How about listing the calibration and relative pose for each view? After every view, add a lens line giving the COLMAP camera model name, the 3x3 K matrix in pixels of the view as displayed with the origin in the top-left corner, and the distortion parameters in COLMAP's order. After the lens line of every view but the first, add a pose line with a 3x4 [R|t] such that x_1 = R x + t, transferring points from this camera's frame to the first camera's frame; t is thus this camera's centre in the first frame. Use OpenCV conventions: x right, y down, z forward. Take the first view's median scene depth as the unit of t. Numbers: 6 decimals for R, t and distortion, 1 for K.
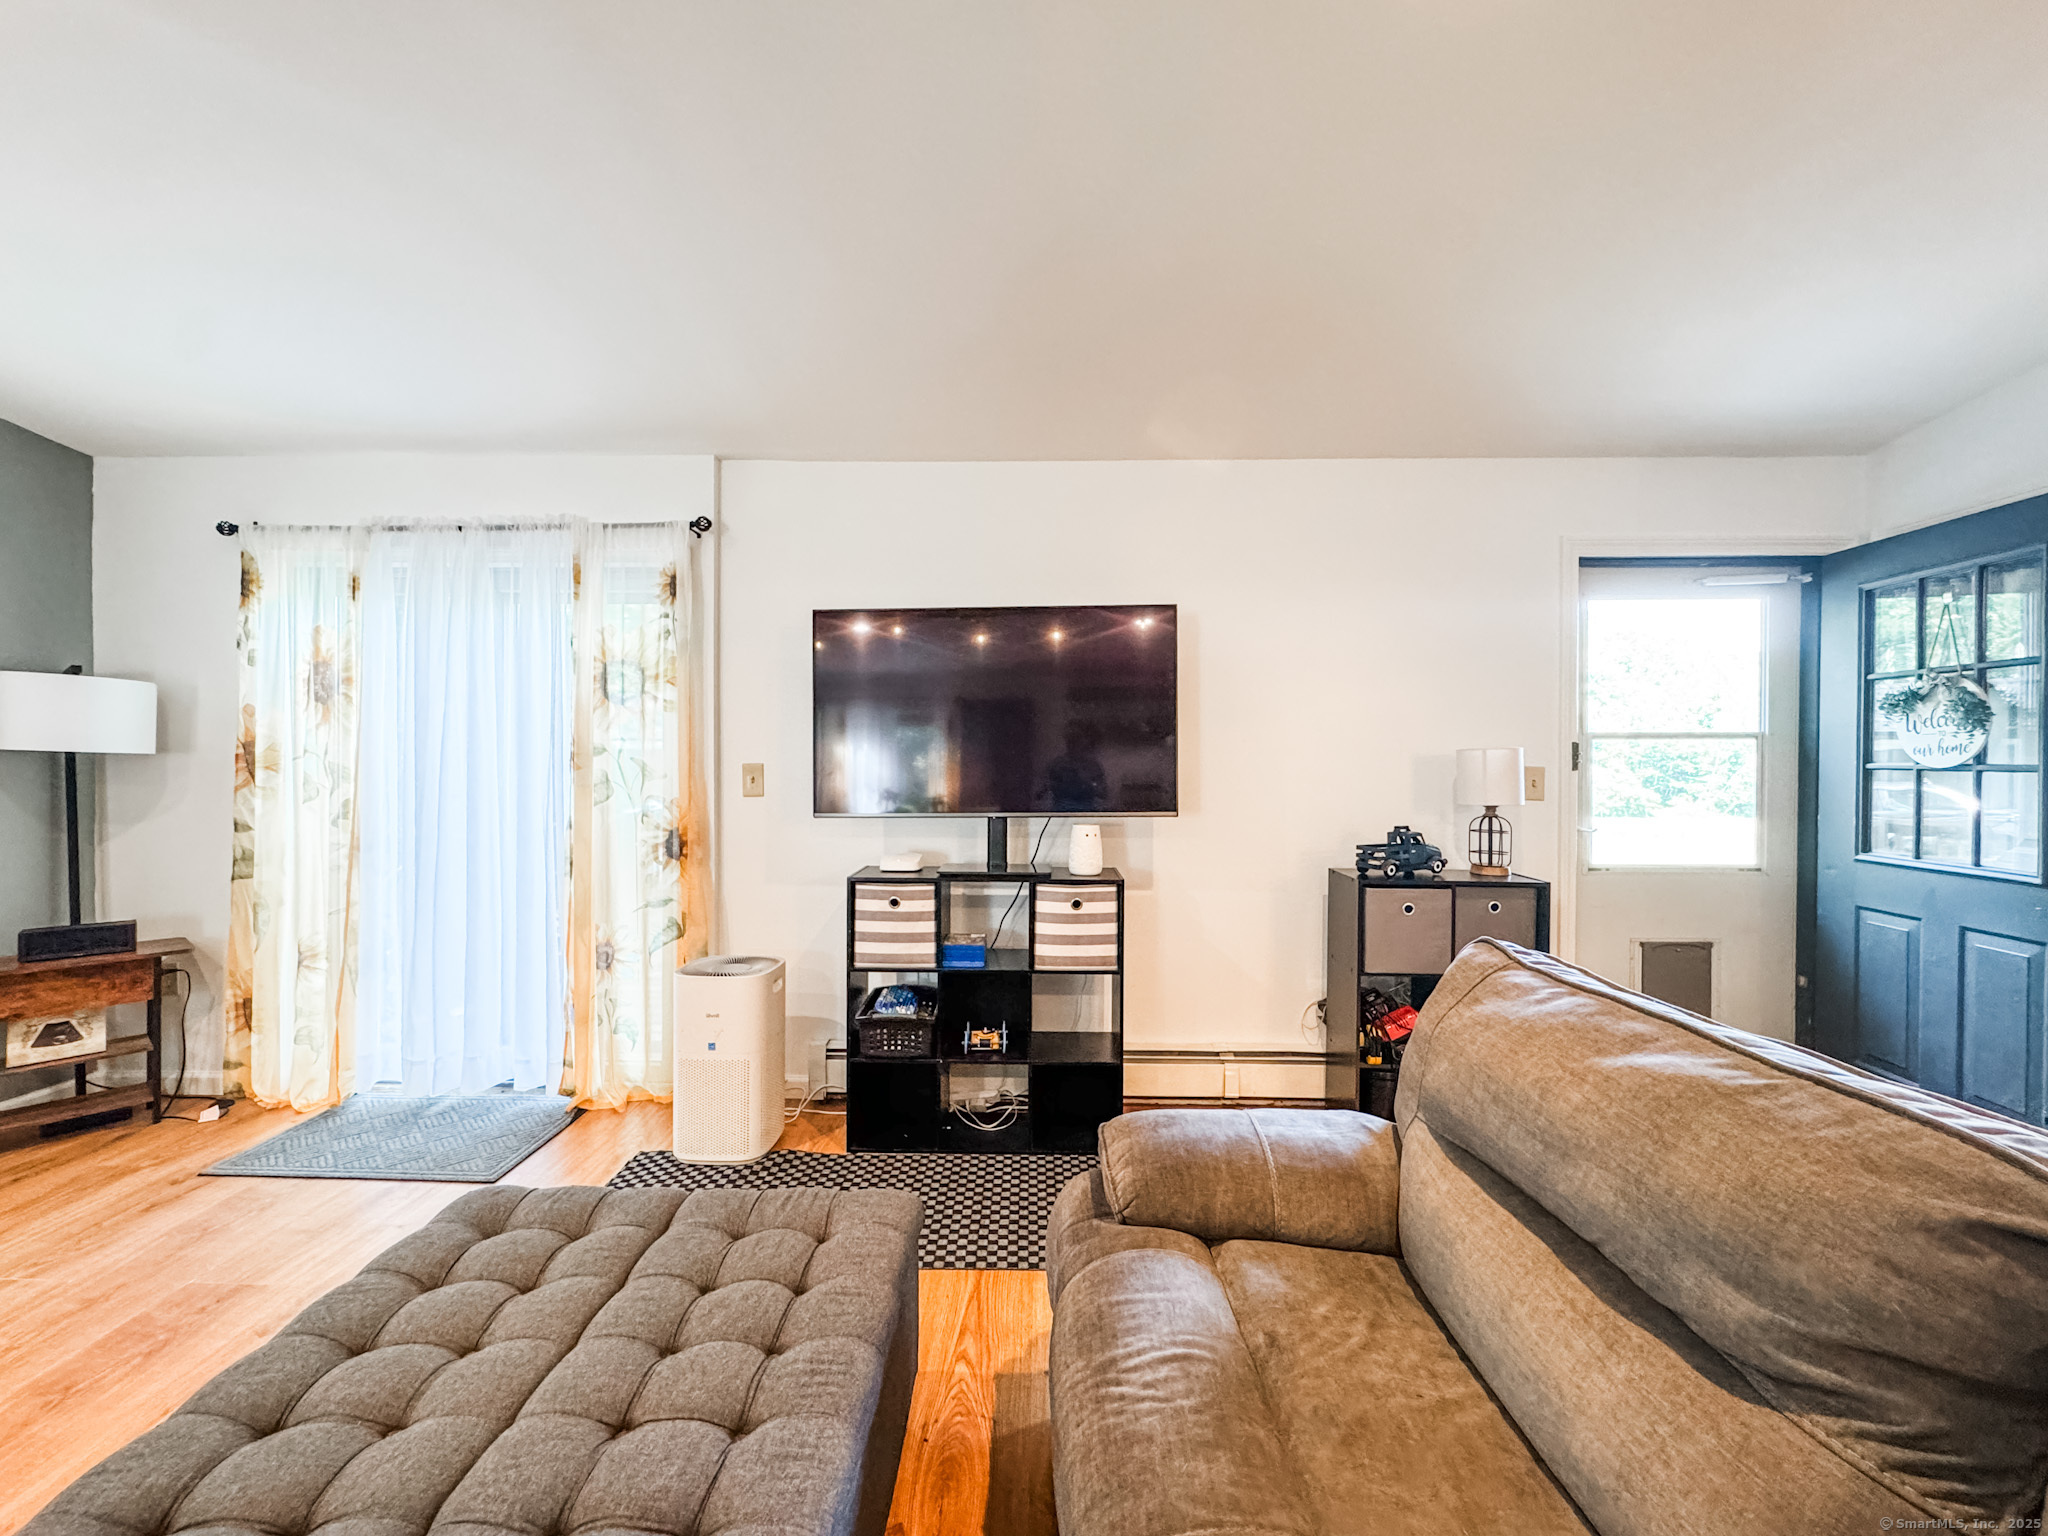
lens RADIAL K [[839.3, 0, 1022.4], [0, 839.3, 765.3], [0, 0, 1]] dist [0.002161, -0.000294]
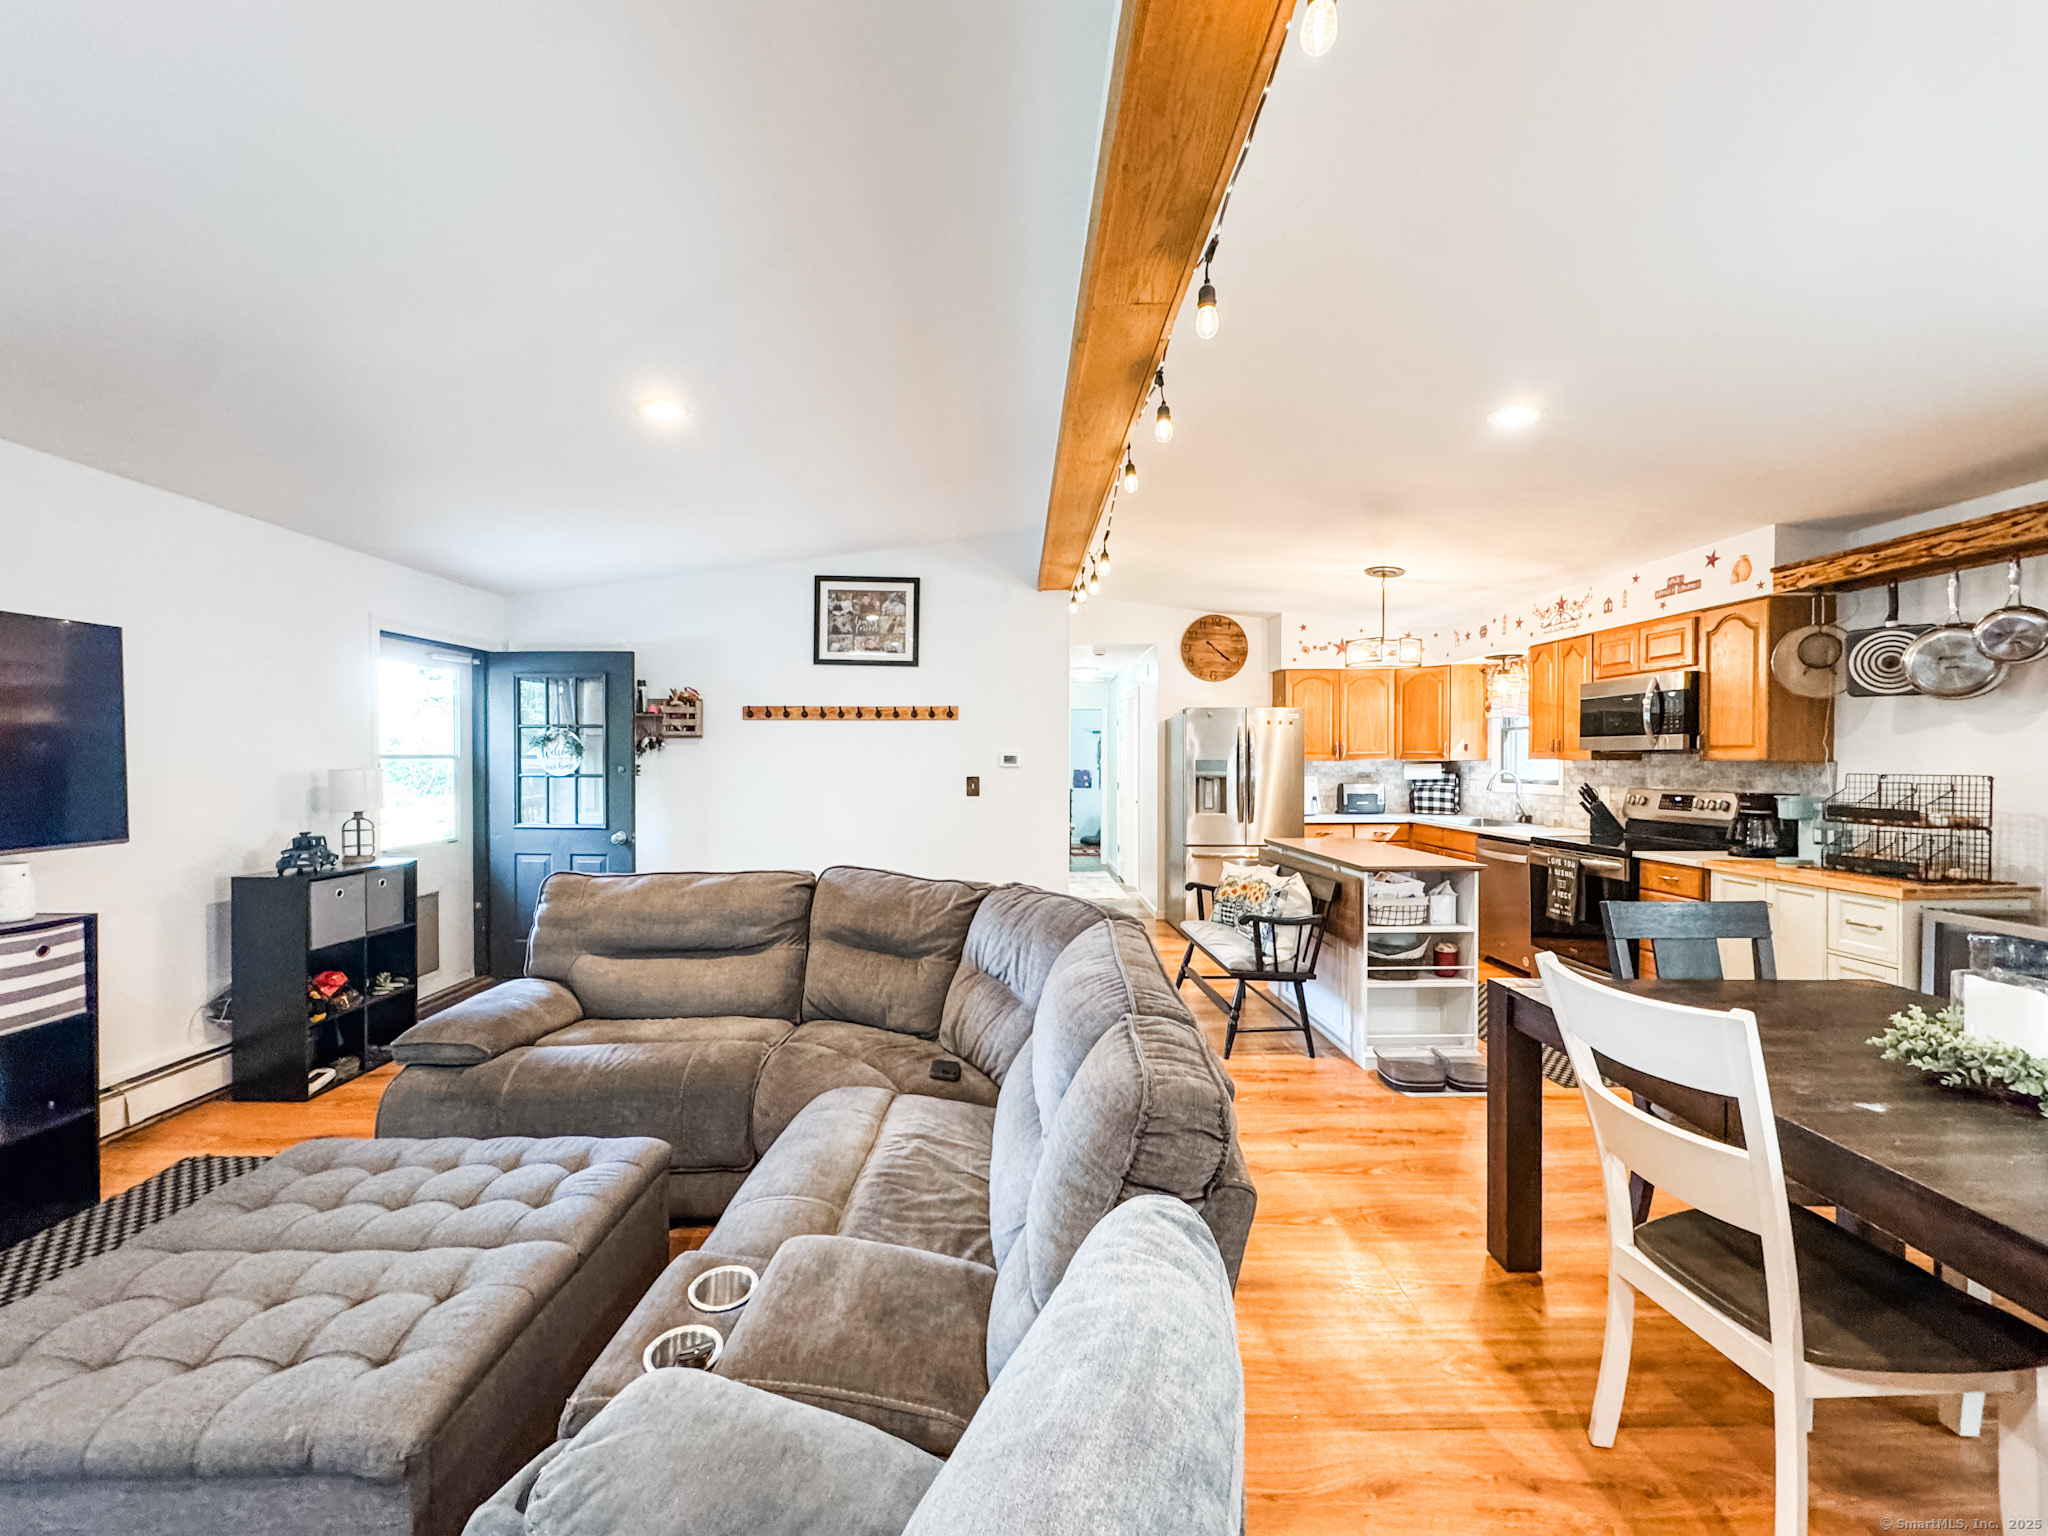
lens RADIAL K [[839.3, 0, 1008.4], [0, 839.3, 768.9], [0, 0, 1]] dist [0.002161, -0.000294]
pose [[-0.019107, -0.016123, 0.999687, -0.842801], [0.007008, 0.999843, 0.016259, -0.035754], [-0.999793, 0.007317, -0.018991, -0.014902]]
